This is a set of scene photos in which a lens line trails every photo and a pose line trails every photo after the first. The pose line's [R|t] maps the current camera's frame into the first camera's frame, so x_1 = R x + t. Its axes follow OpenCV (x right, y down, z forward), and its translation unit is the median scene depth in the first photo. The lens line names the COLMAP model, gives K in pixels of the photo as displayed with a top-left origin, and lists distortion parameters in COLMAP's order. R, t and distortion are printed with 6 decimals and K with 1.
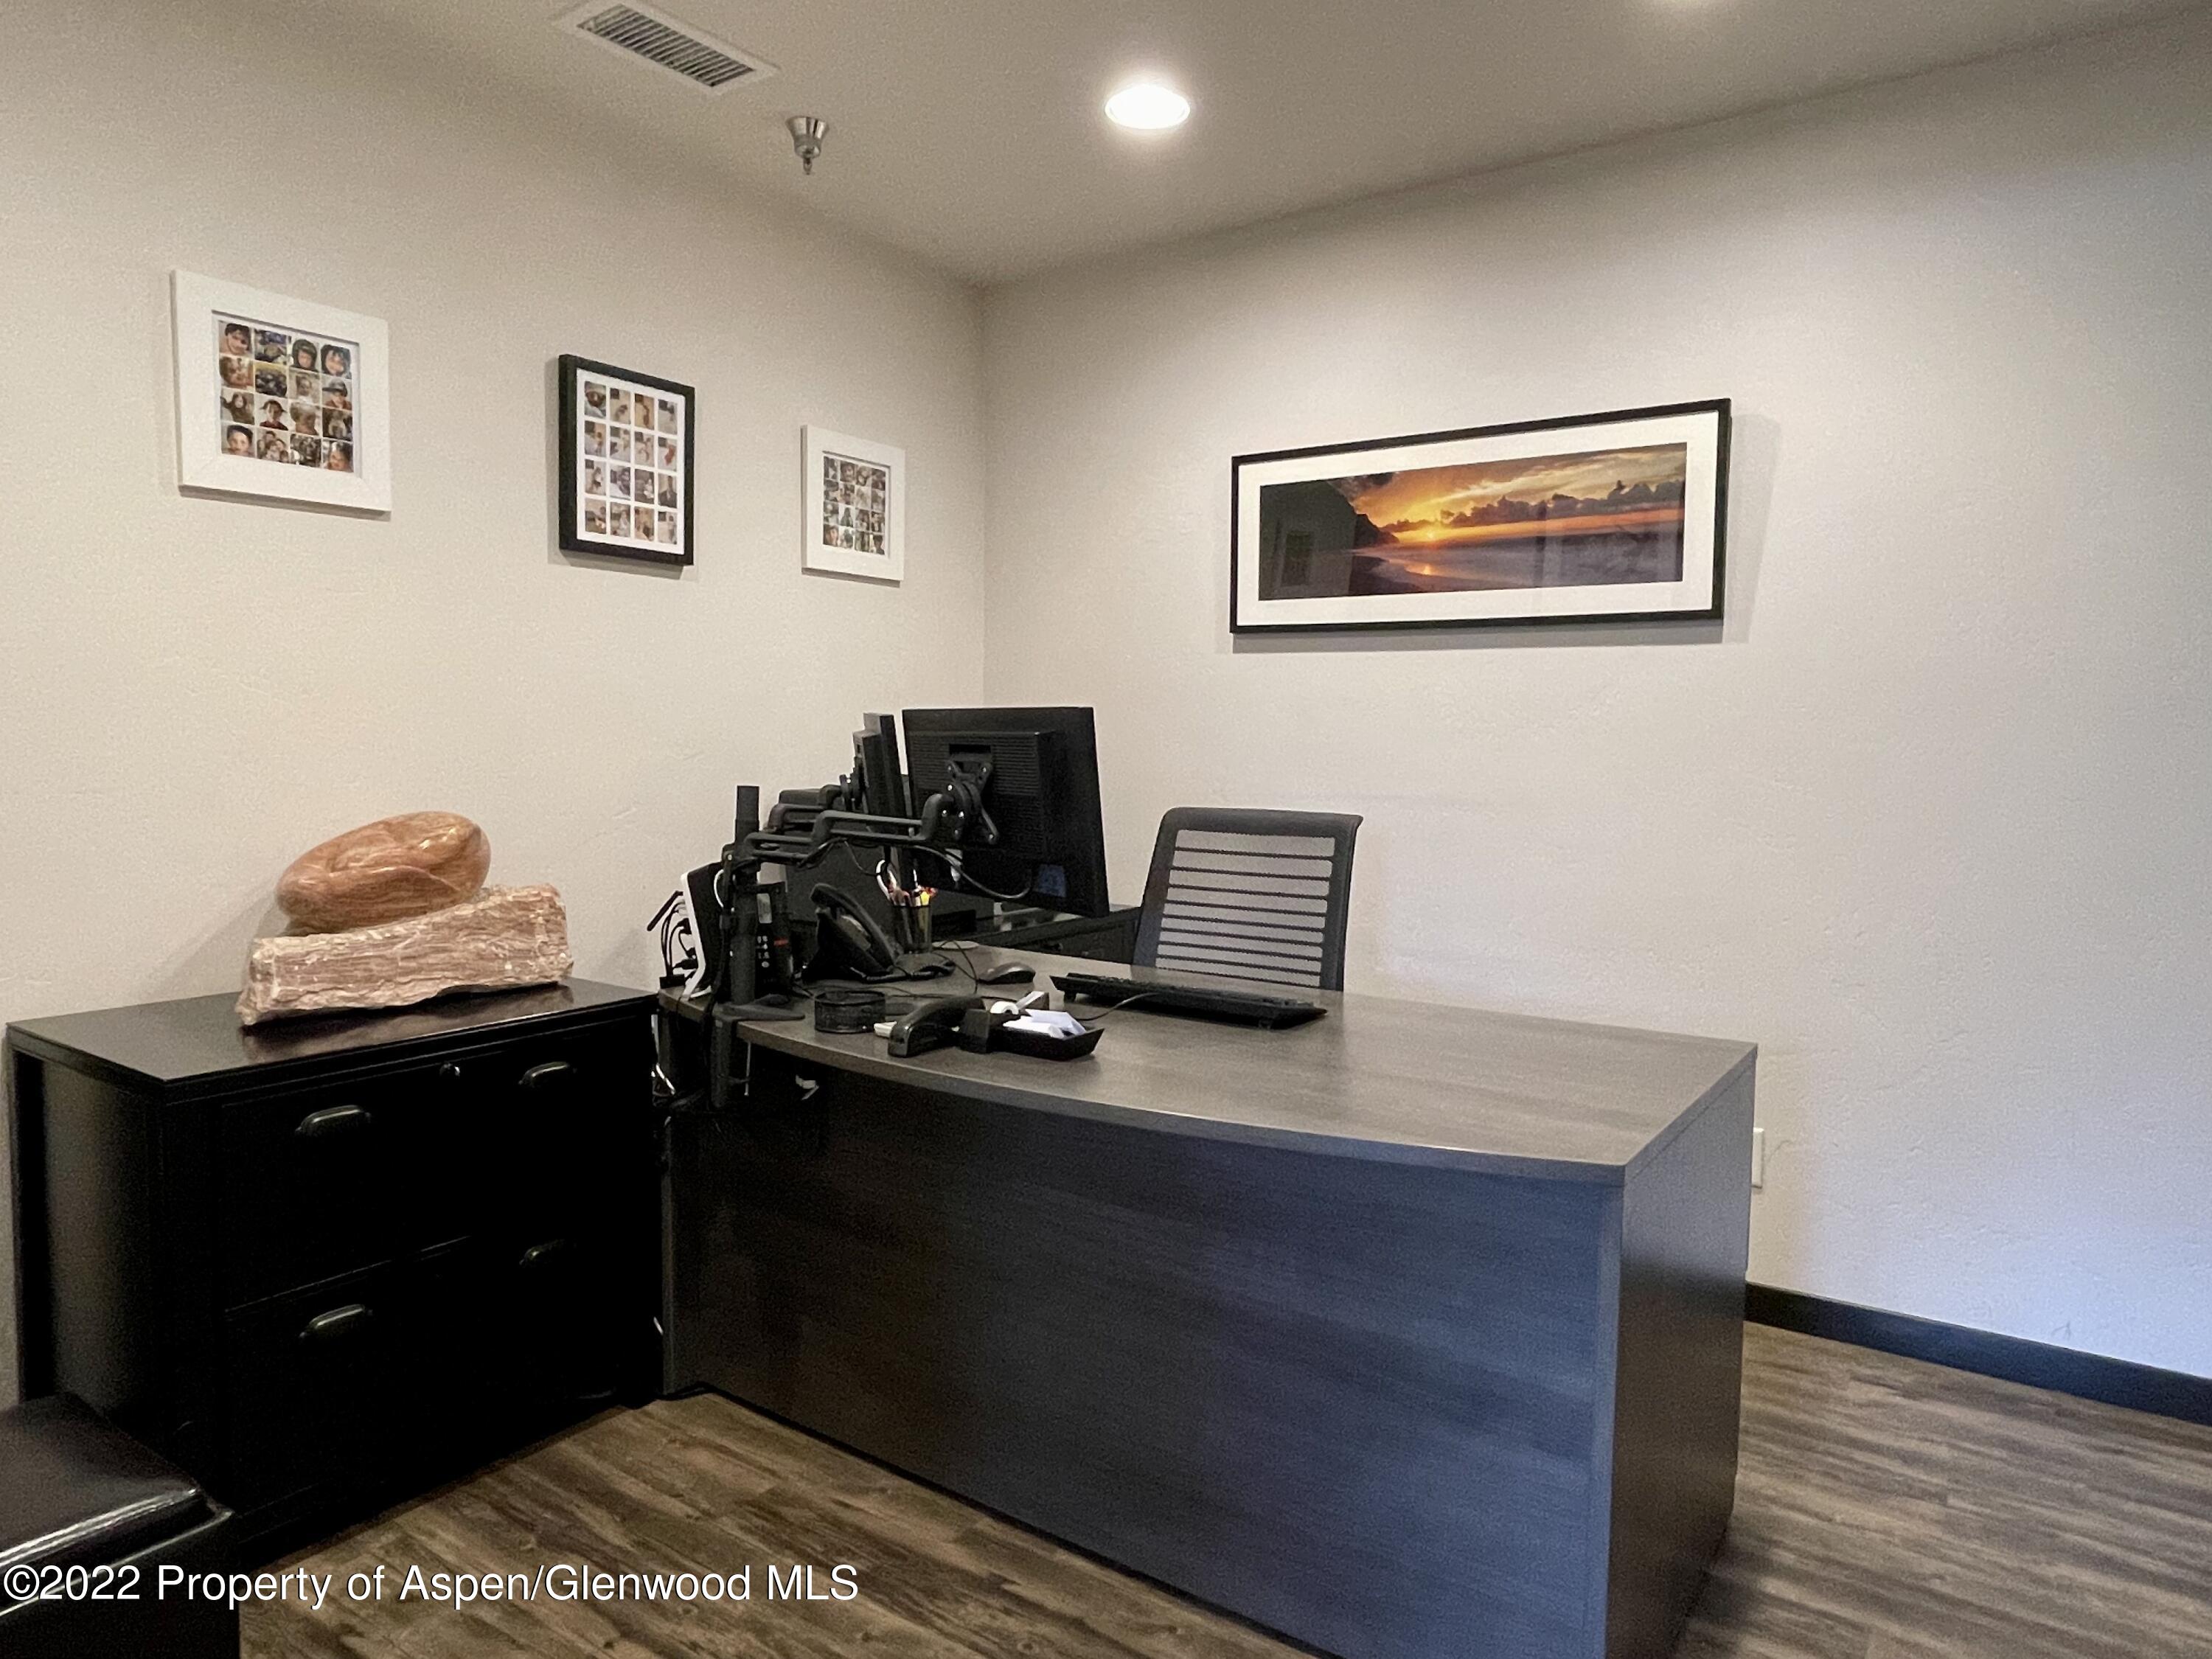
lens RADIAL K [[1367.8, 0, 1116.6], [0, 1367.8, 827.2], [0, 0, 1]] dist [0.009016, -0.020546]
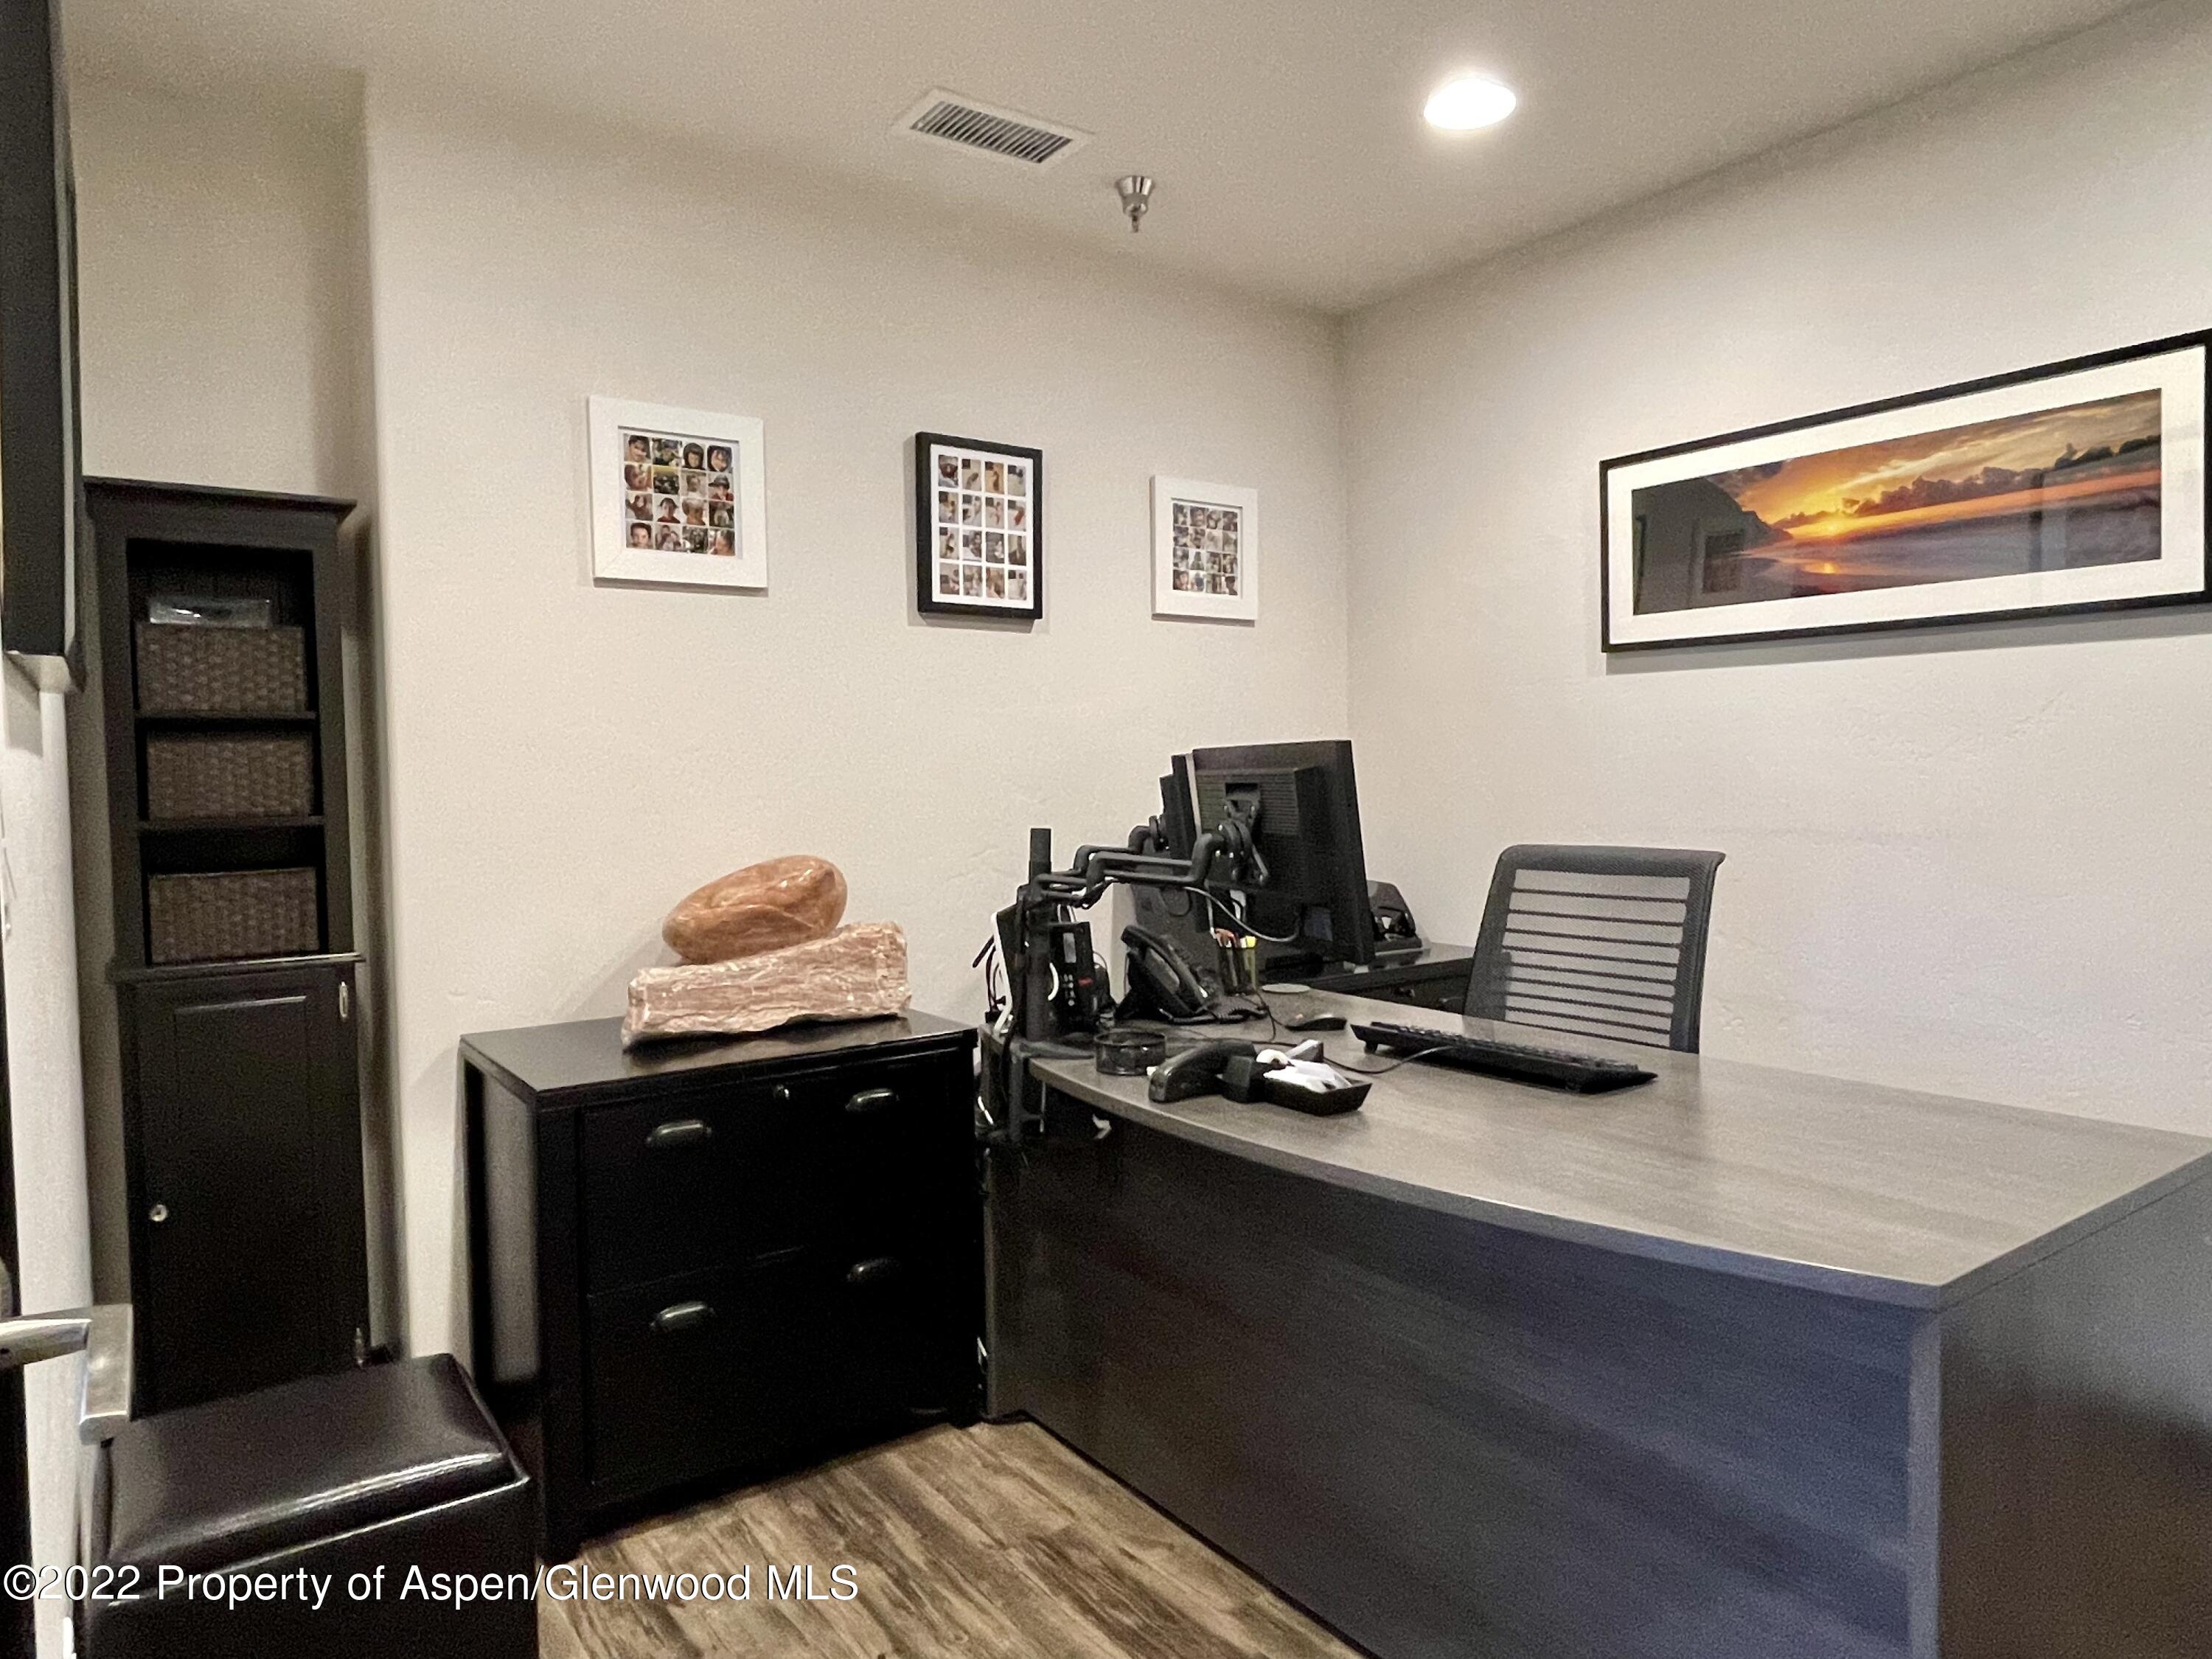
lens RADIAL K [[1367.8, 0, 1119.6], [0, 1367.8, 829.5], [0, 0, 1]] dist [0.009016, -0.020546]
pose [[0.943279, -0.013922, -0.331710, 0.113846], [0.004471, 0.999563, -0.029236, 0.000788], [0.331972, 0.026094, 0.942928, 0.047878]]
